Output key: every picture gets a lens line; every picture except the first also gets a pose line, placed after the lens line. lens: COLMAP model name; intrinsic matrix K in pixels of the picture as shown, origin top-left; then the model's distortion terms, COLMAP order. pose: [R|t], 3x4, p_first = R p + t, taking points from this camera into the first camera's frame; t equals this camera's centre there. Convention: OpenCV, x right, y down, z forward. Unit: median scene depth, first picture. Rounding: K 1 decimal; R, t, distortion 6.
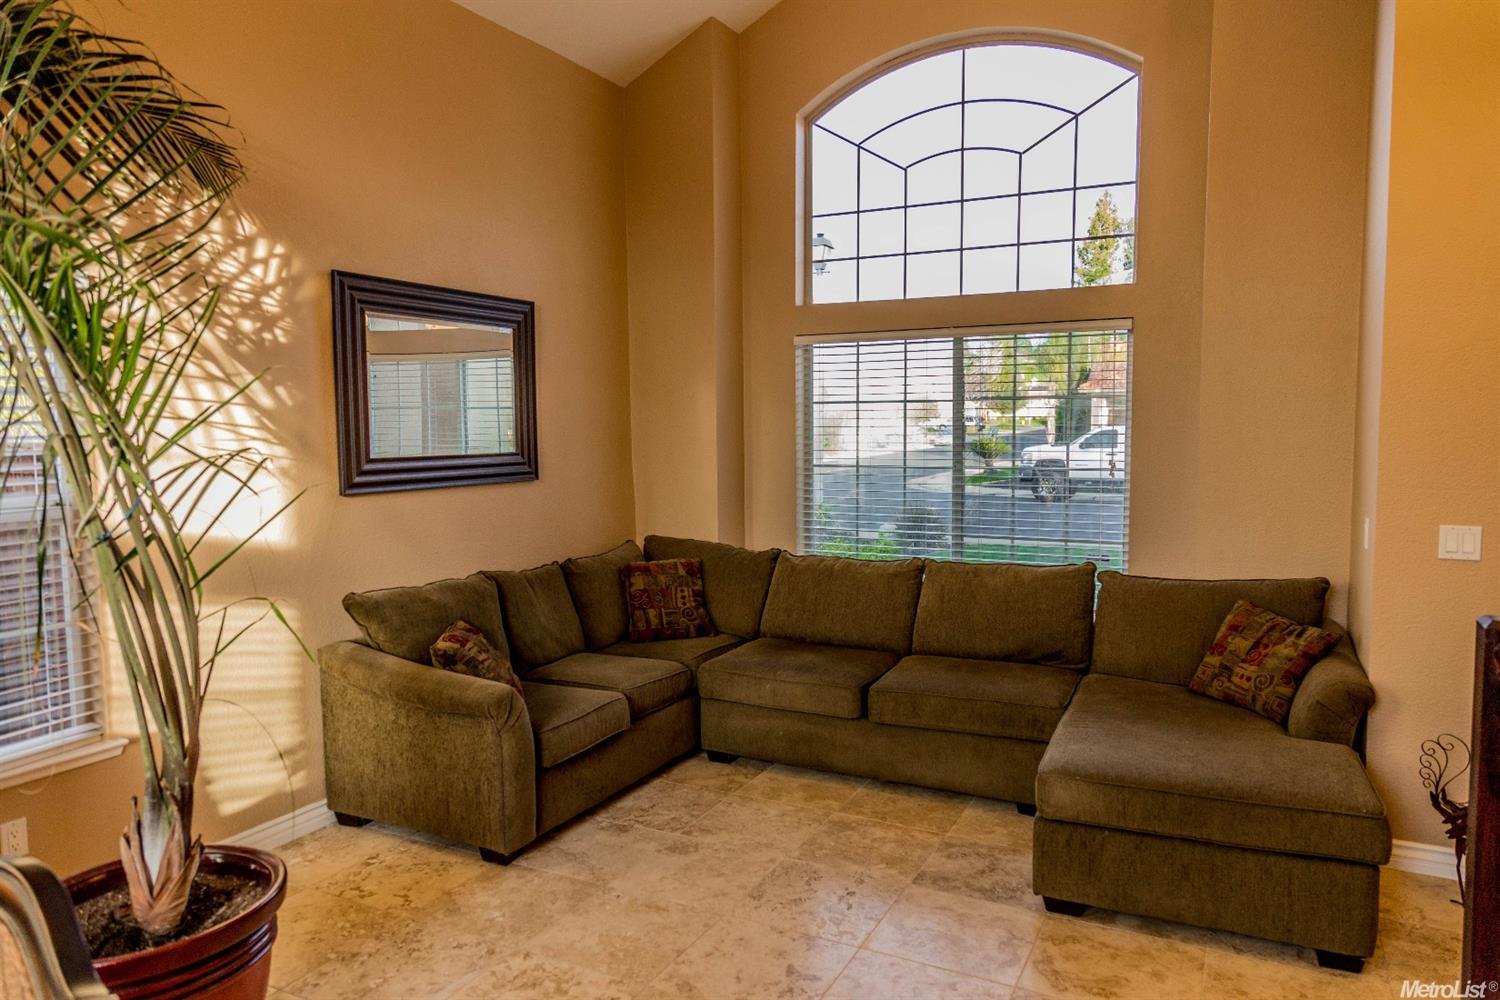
lens RADIAL K [[998.7, 0, 750.0], [0, 998.7, 500.0], [0, 0, 1]] dist [0.001483, -0.001208]
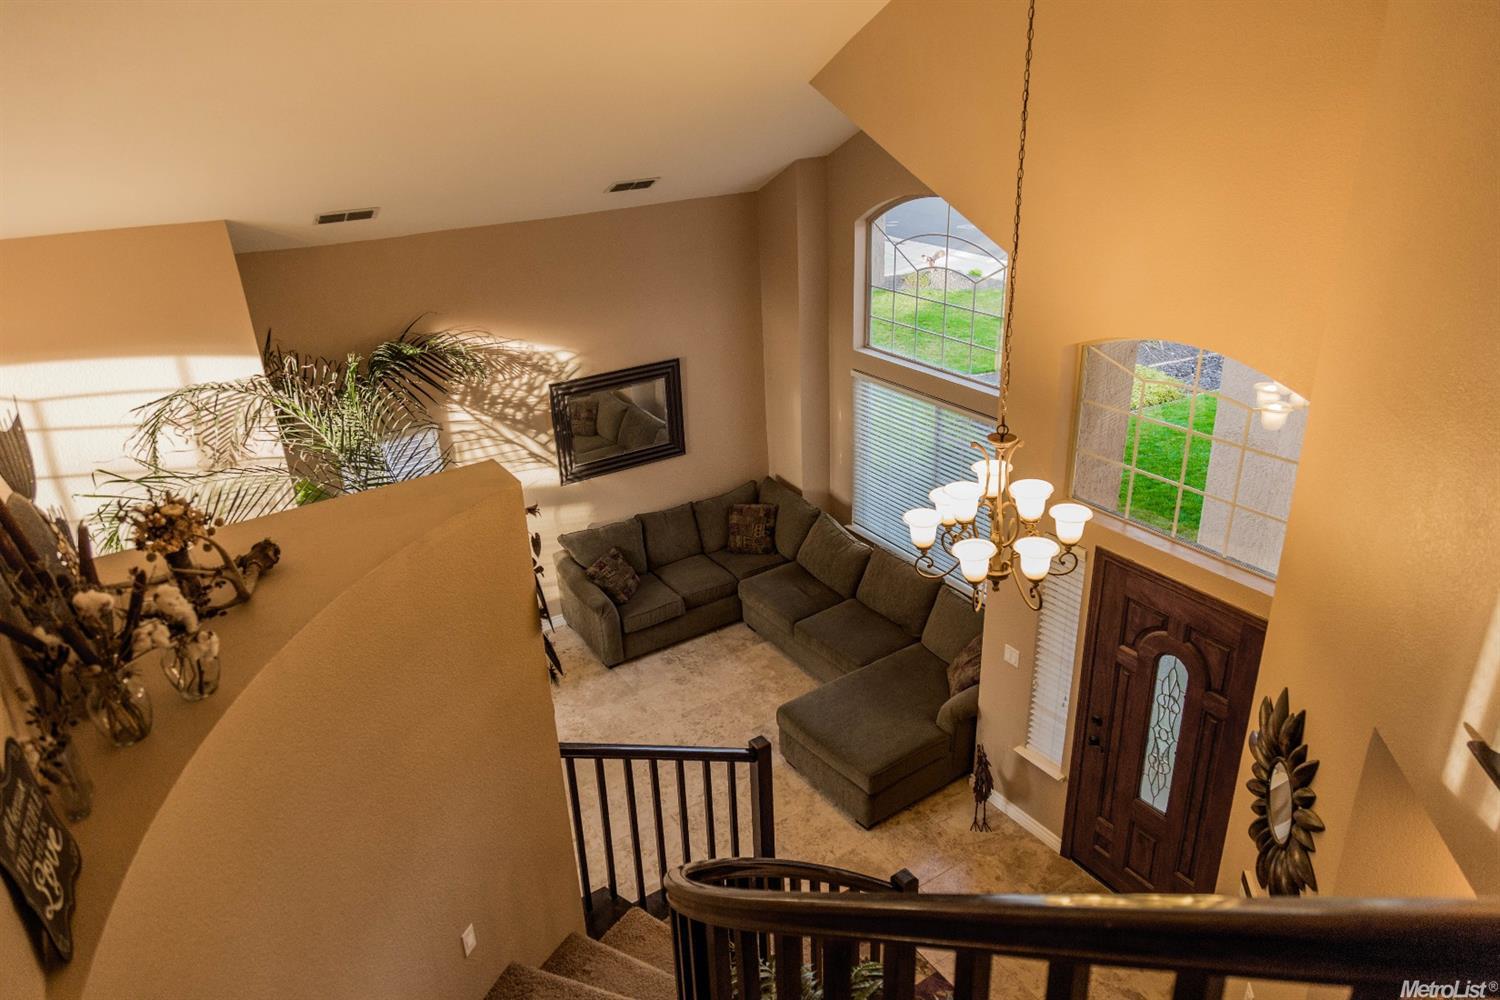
lens RADIAL K [[998.7, 0, 750.0], [0, 998.7, 500.0], [0, 0, 1]] dist [0.001483, -0.001208]
pose [[0.864695, 0.182910, -0.467810, 0.750910], [-0.009634, 0.937209, 0.348634, -0.578623], [0.502204, -0.296955, 0.812163, -0.417299]]
